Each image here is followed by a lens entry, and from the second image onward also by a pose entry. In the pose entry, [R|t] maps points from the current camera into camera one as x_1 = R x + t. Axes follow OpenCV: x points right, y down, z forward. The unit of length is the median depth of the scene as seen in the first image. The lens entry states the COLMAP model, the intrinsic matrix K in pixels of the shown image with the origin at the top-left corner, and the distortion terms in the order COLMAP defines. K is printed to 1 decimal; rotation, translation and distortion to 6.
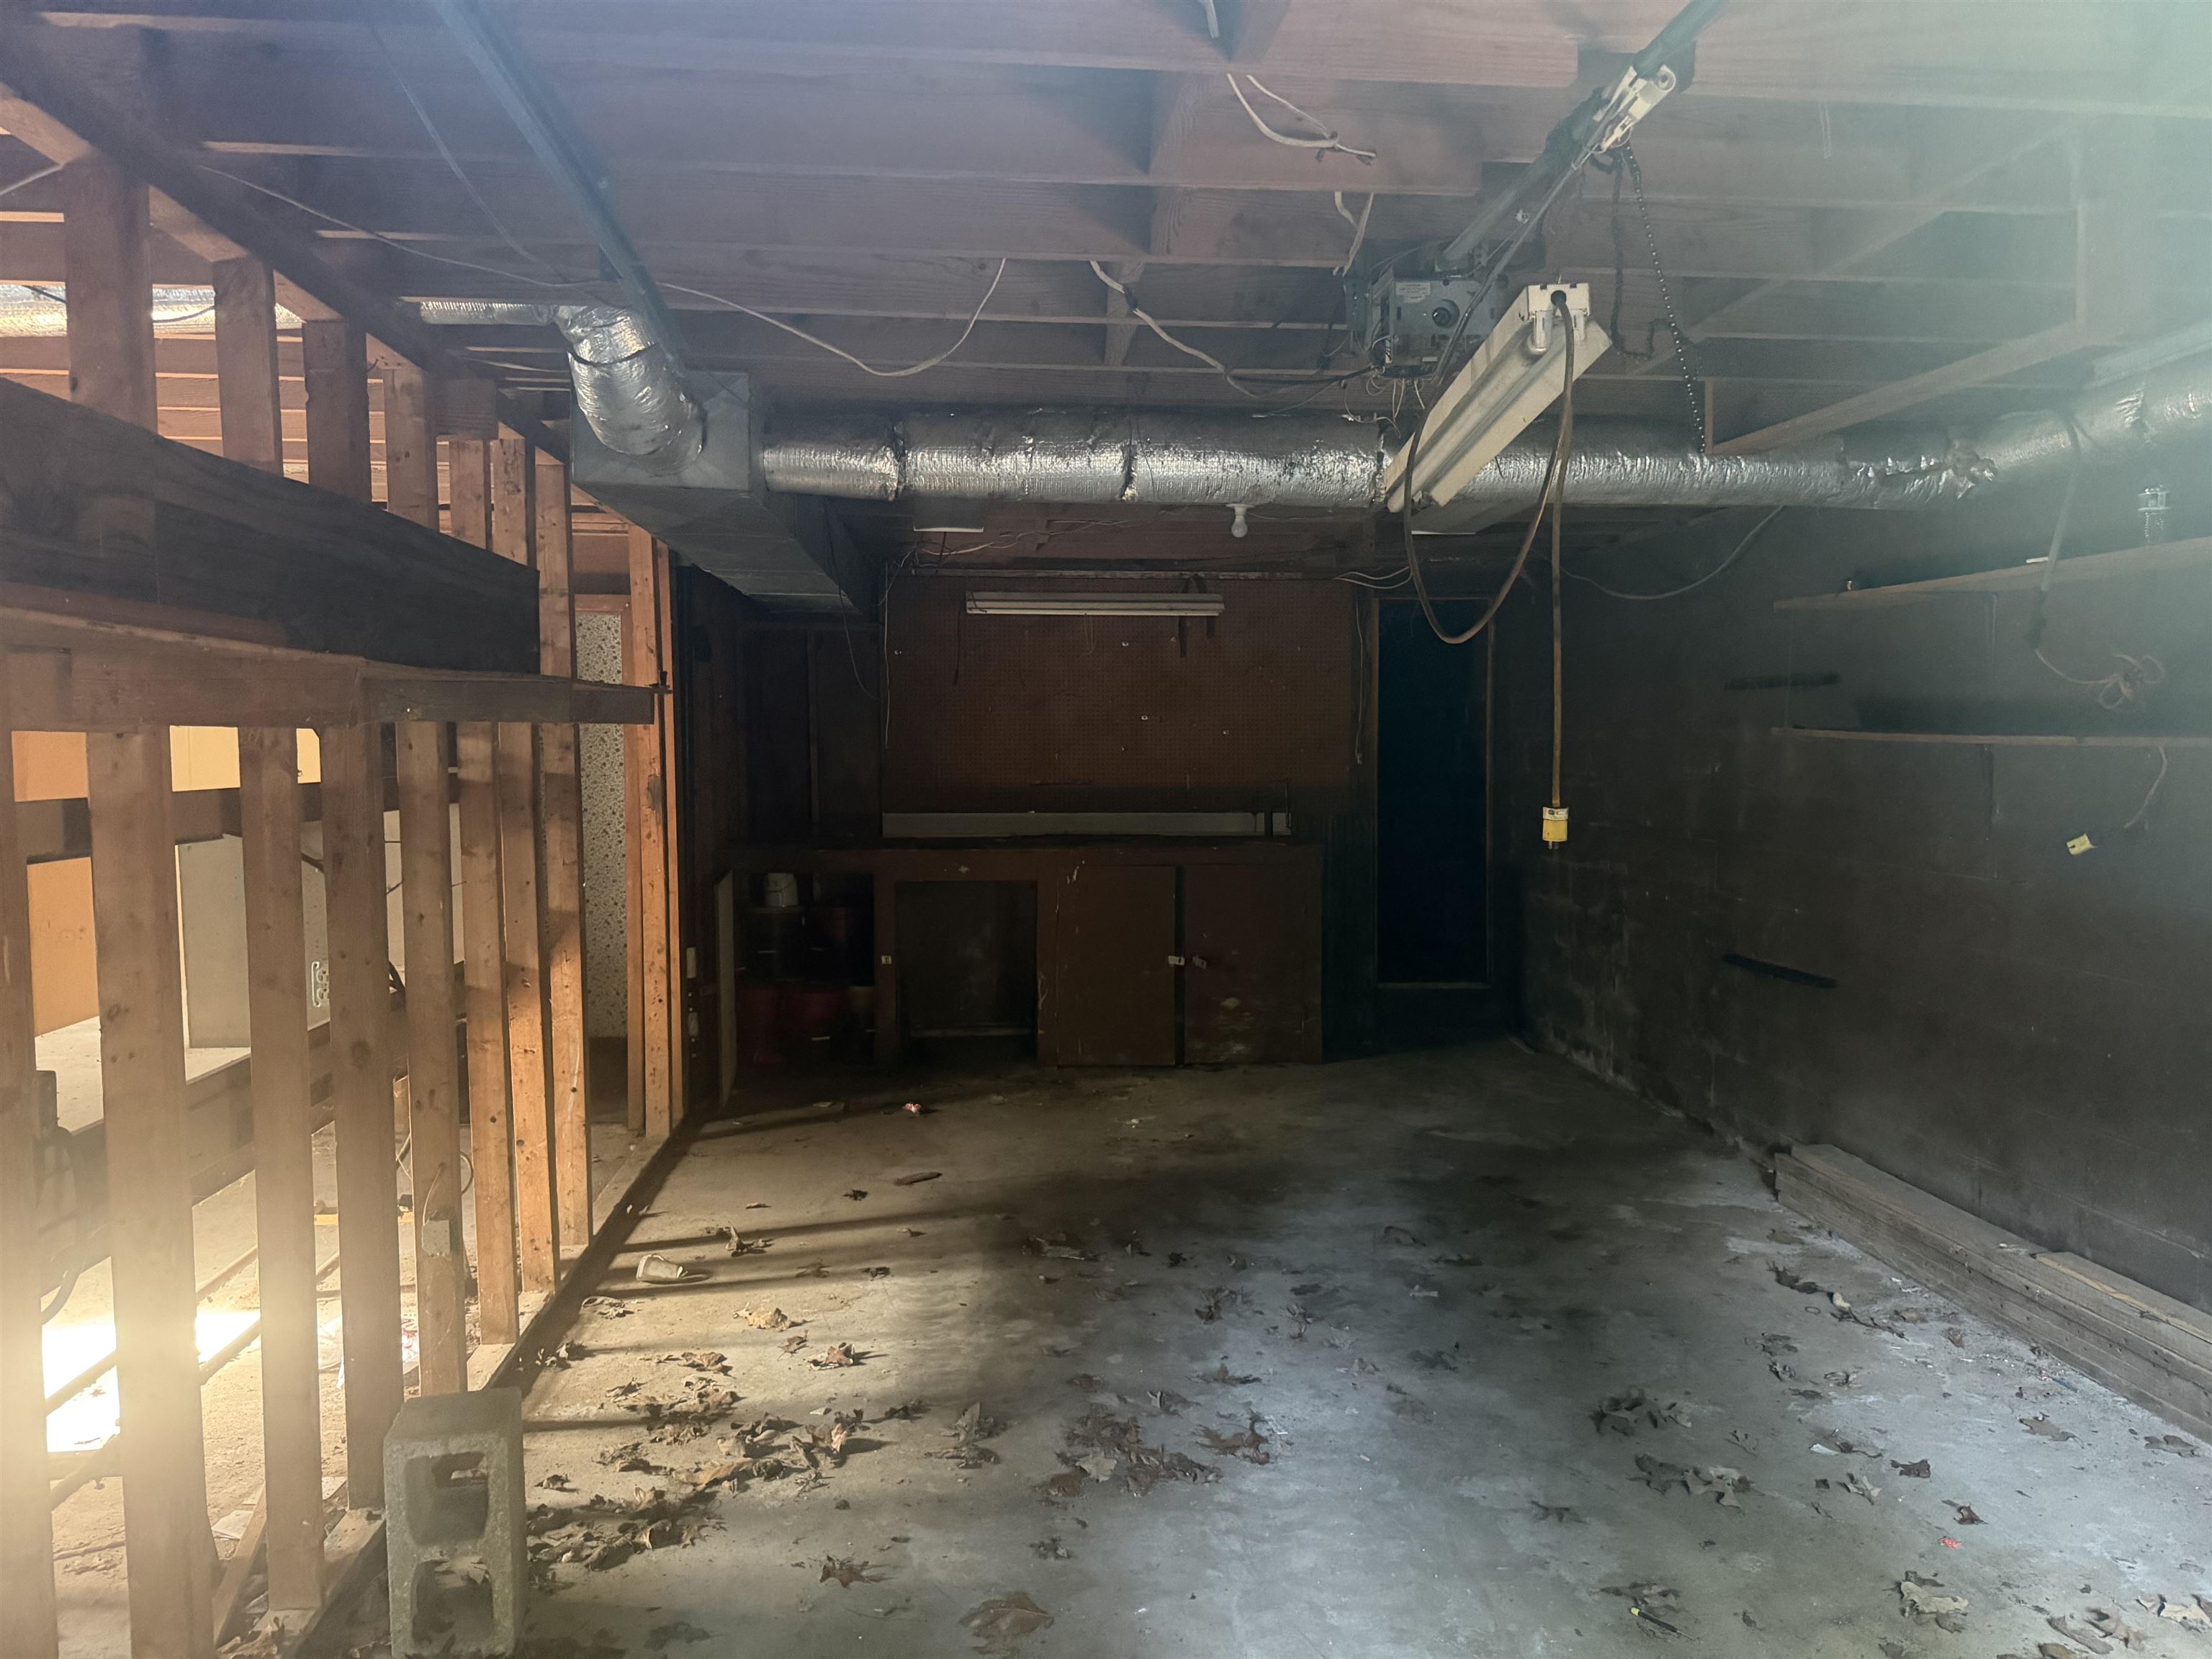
lens RADIAL K [[1540.8, 0, 1106.0], [0, 1540.8, 829.5], [0, 0, 1]] dist [0.061227, -0.076535]
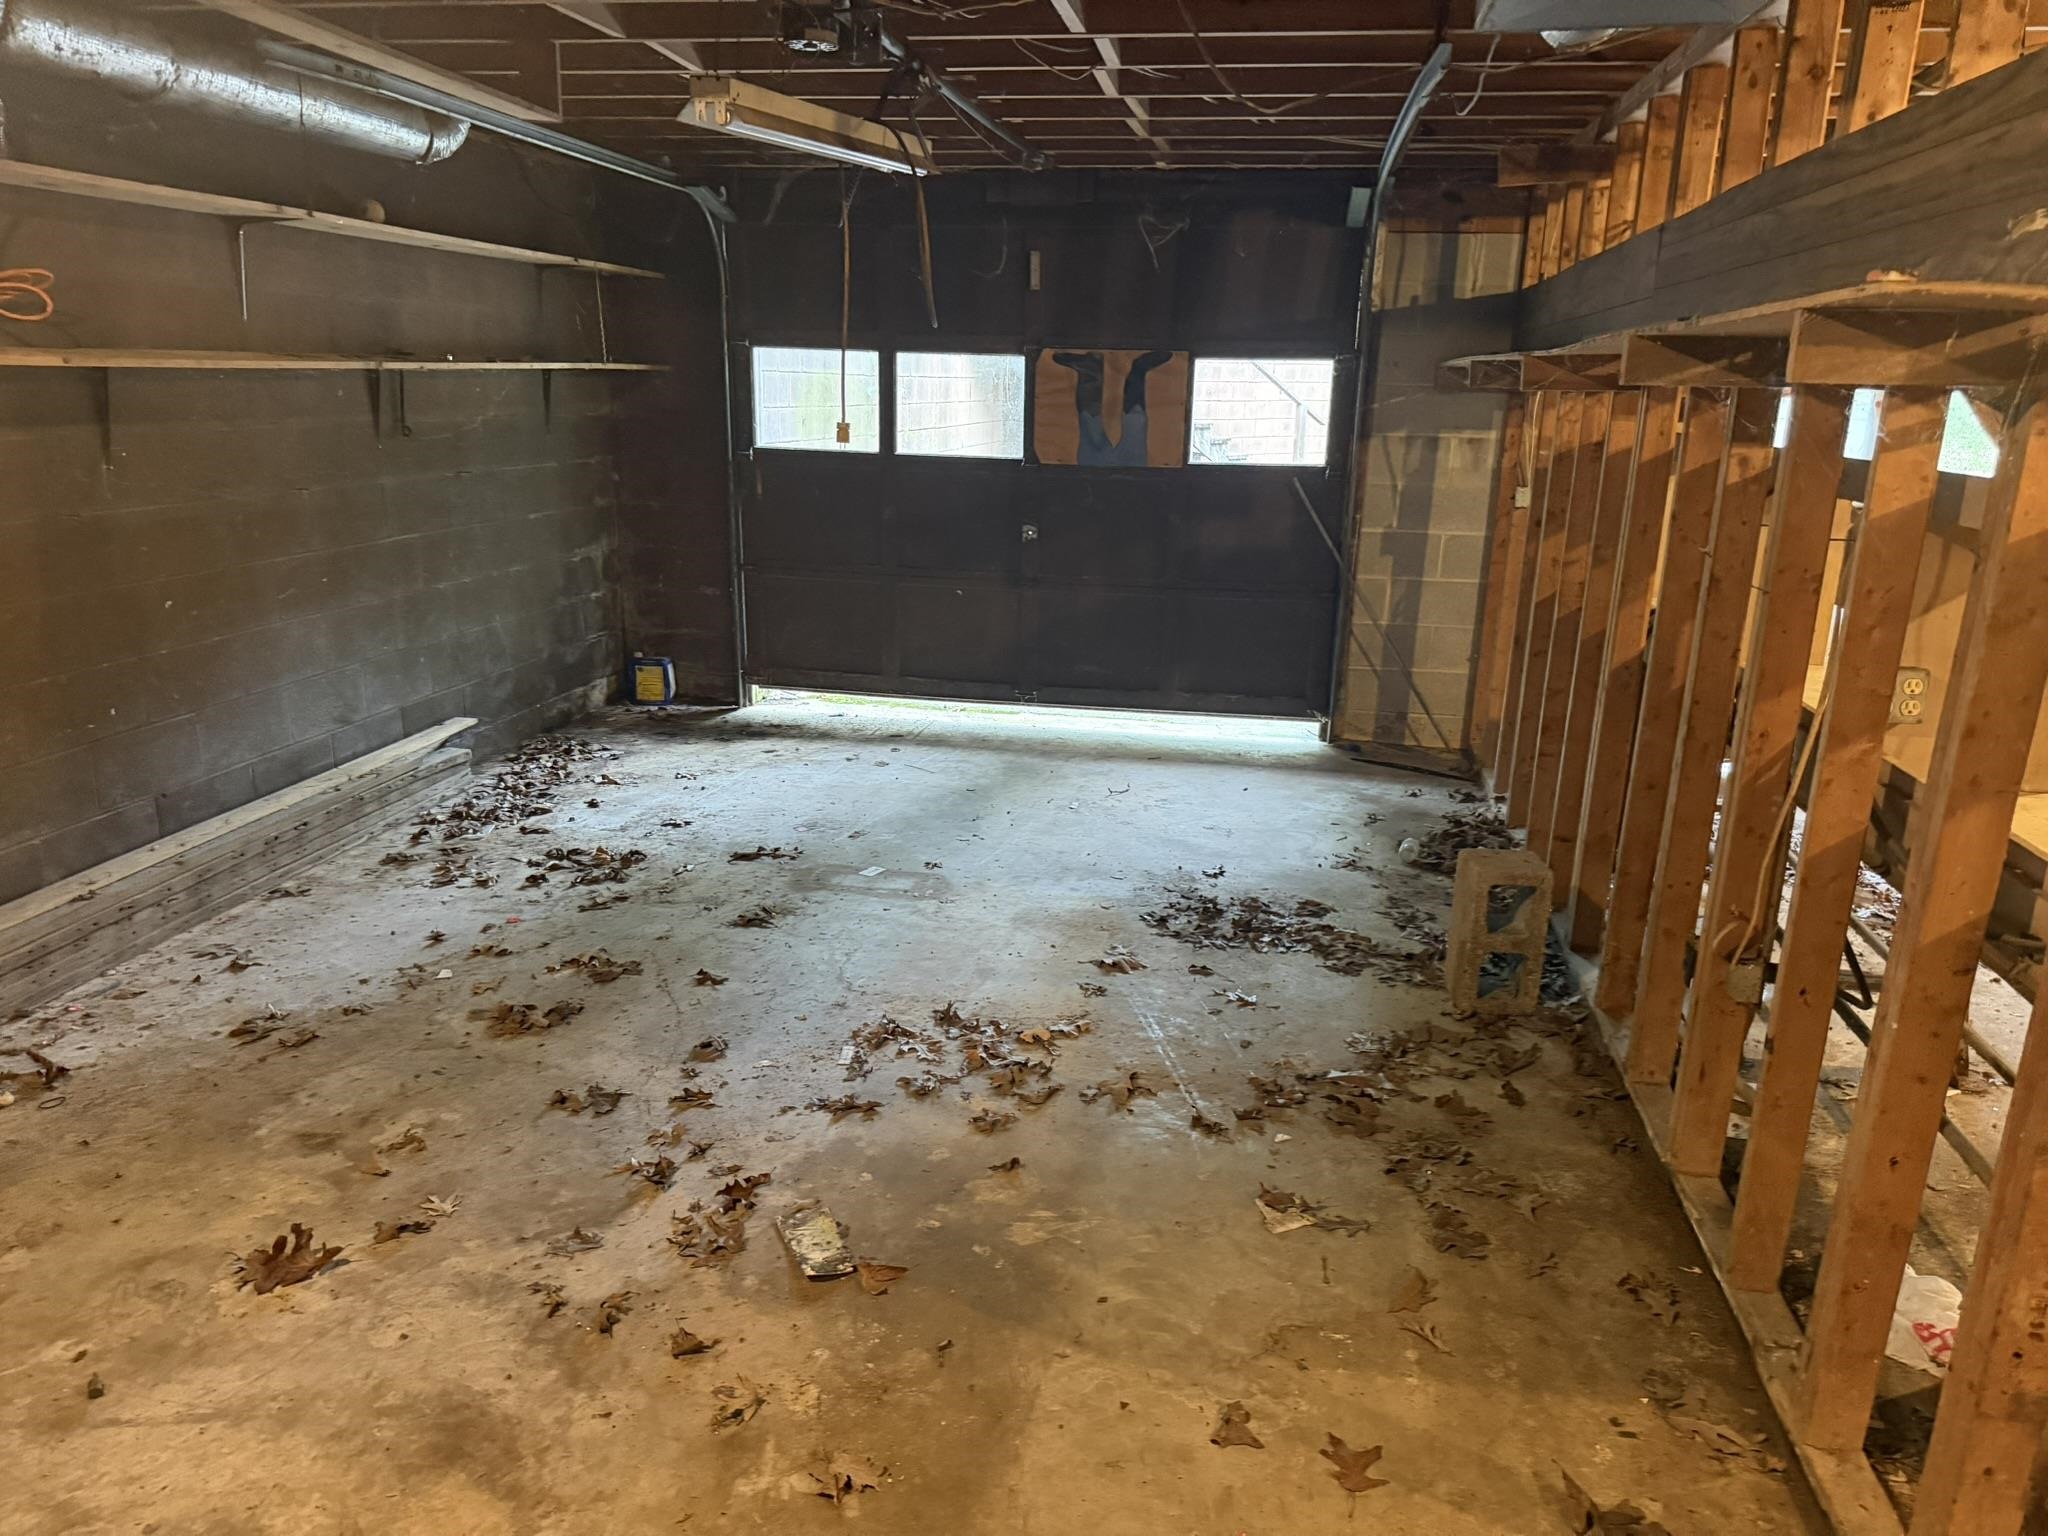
lens RADIAL K [[1352.0, 0, 1024.0], [0, 1352.0, 768.0], [0, 0, 1]] dist [0.003305, 0.001501]
pose [[-0.961433, -0.103804, 0.254698, -0.188334], [-0.012956, 0.942108, 0.335059, -0.094956], [-0.274733, 0.318837, -0.907119, 1.472889]]
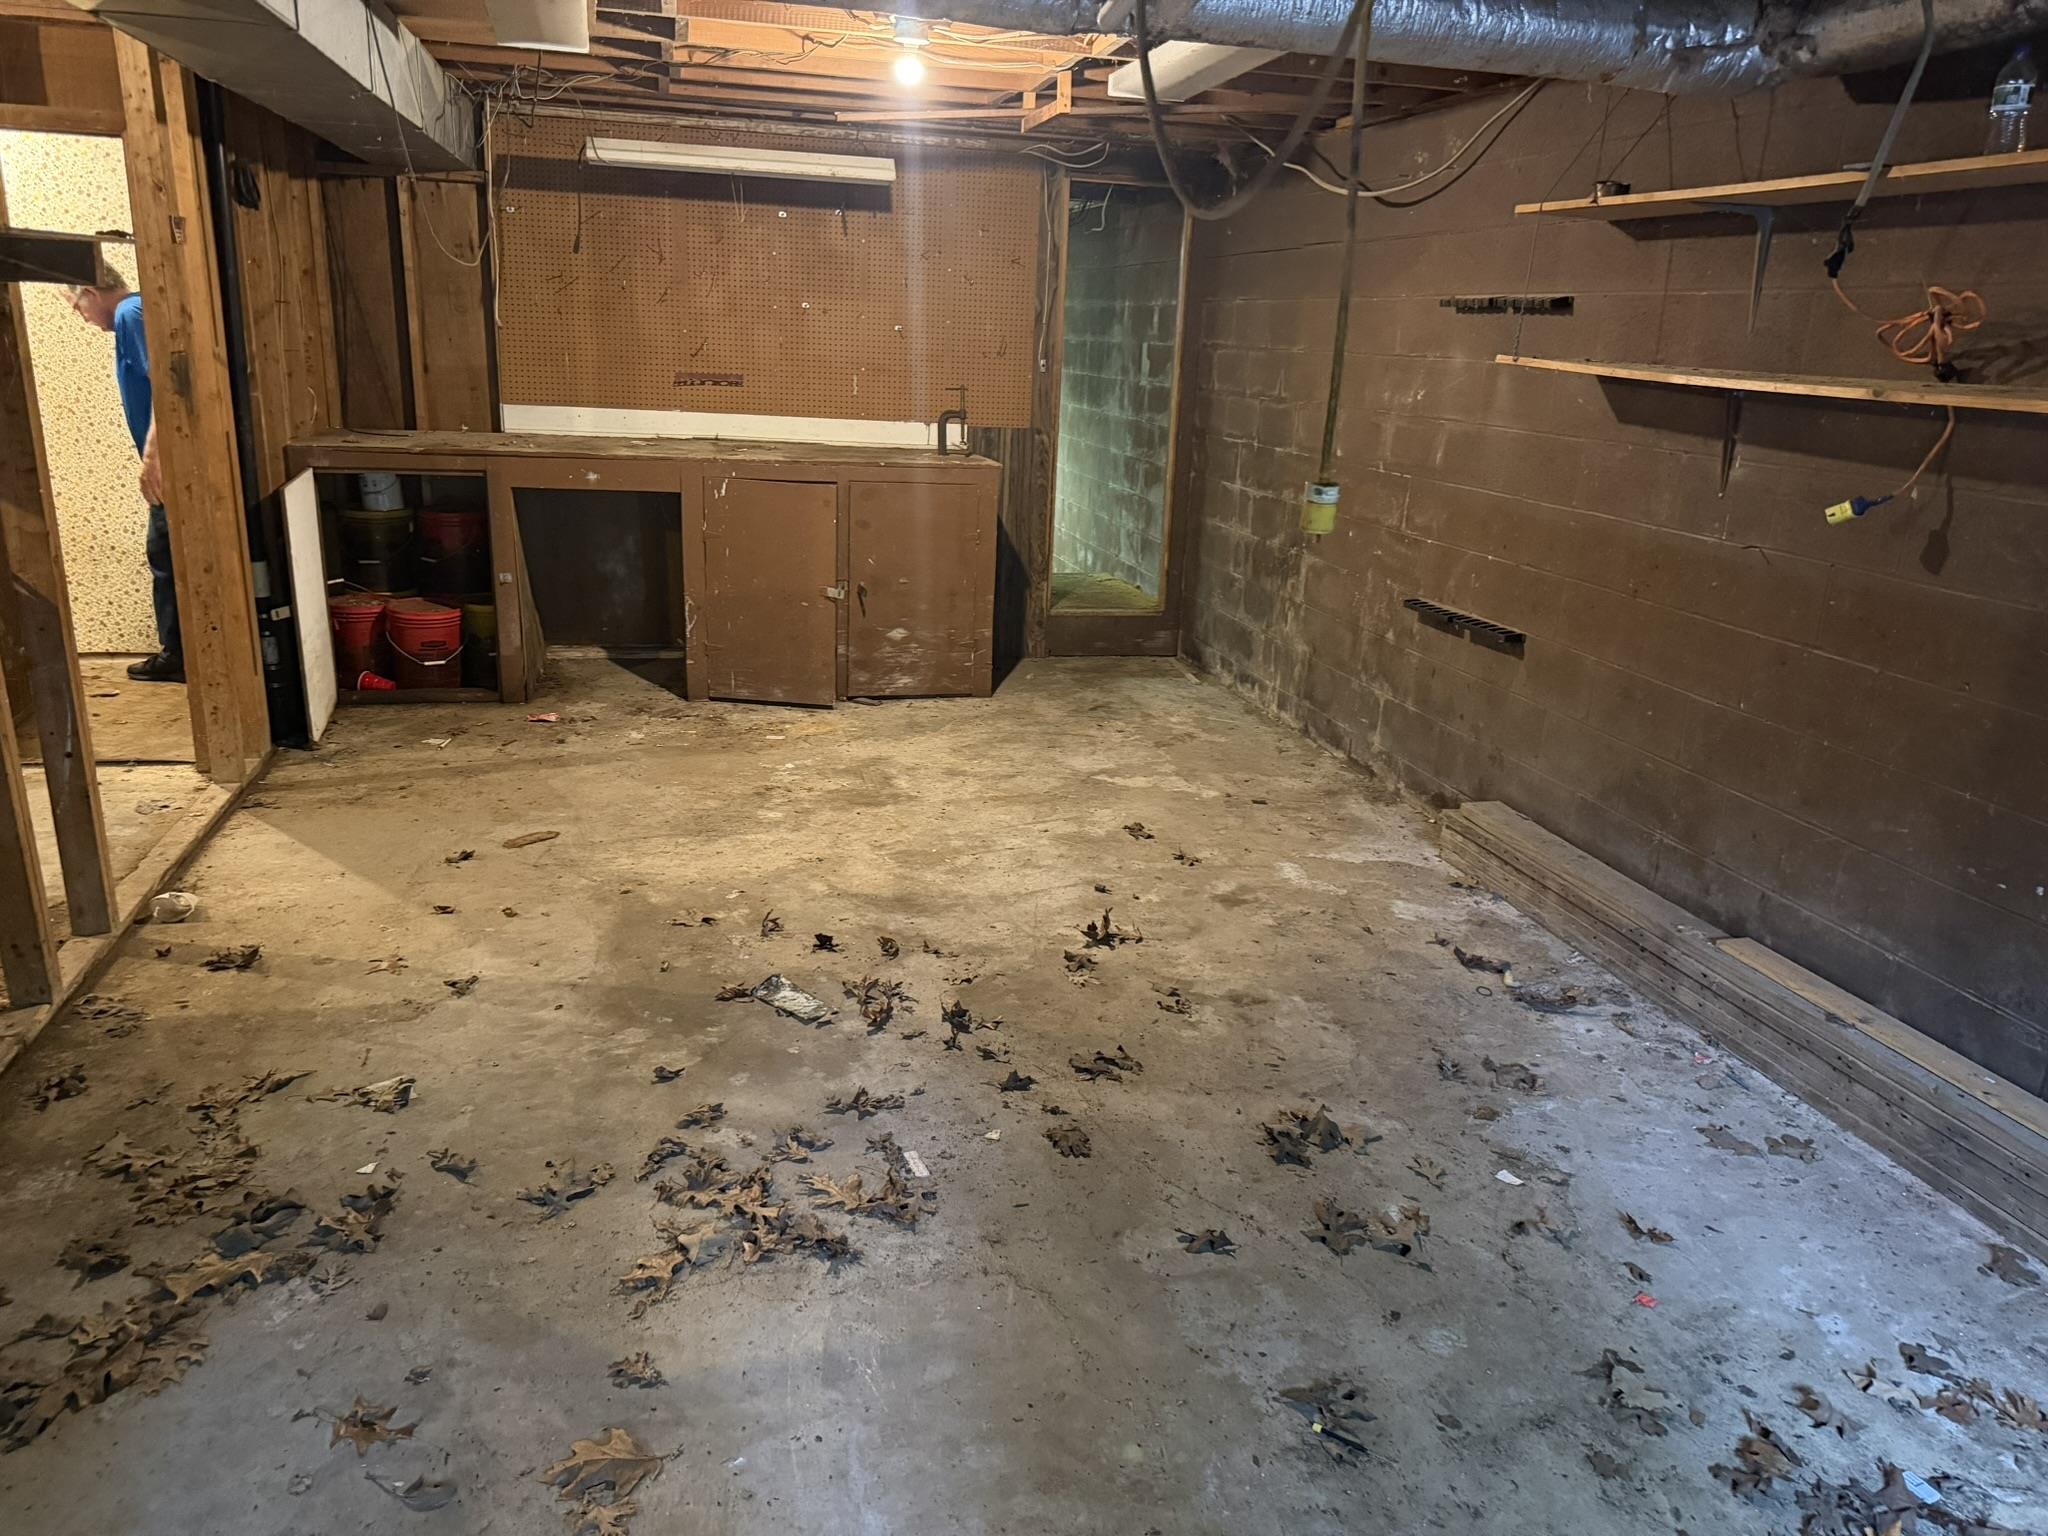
lens RADIAL K [[1420.0, 0, 1000.9], [0, 1420.0, 769.2], [0, 0, 1]] dist [0.114787, -0.185180]
pose [[0.989567, 0.002589, 0.144052, 0.032801], [-0.036409, 0.971881, 0.232640, -0.019930], [-0.139399, -0.235458, 0.961835, 0.227461]]
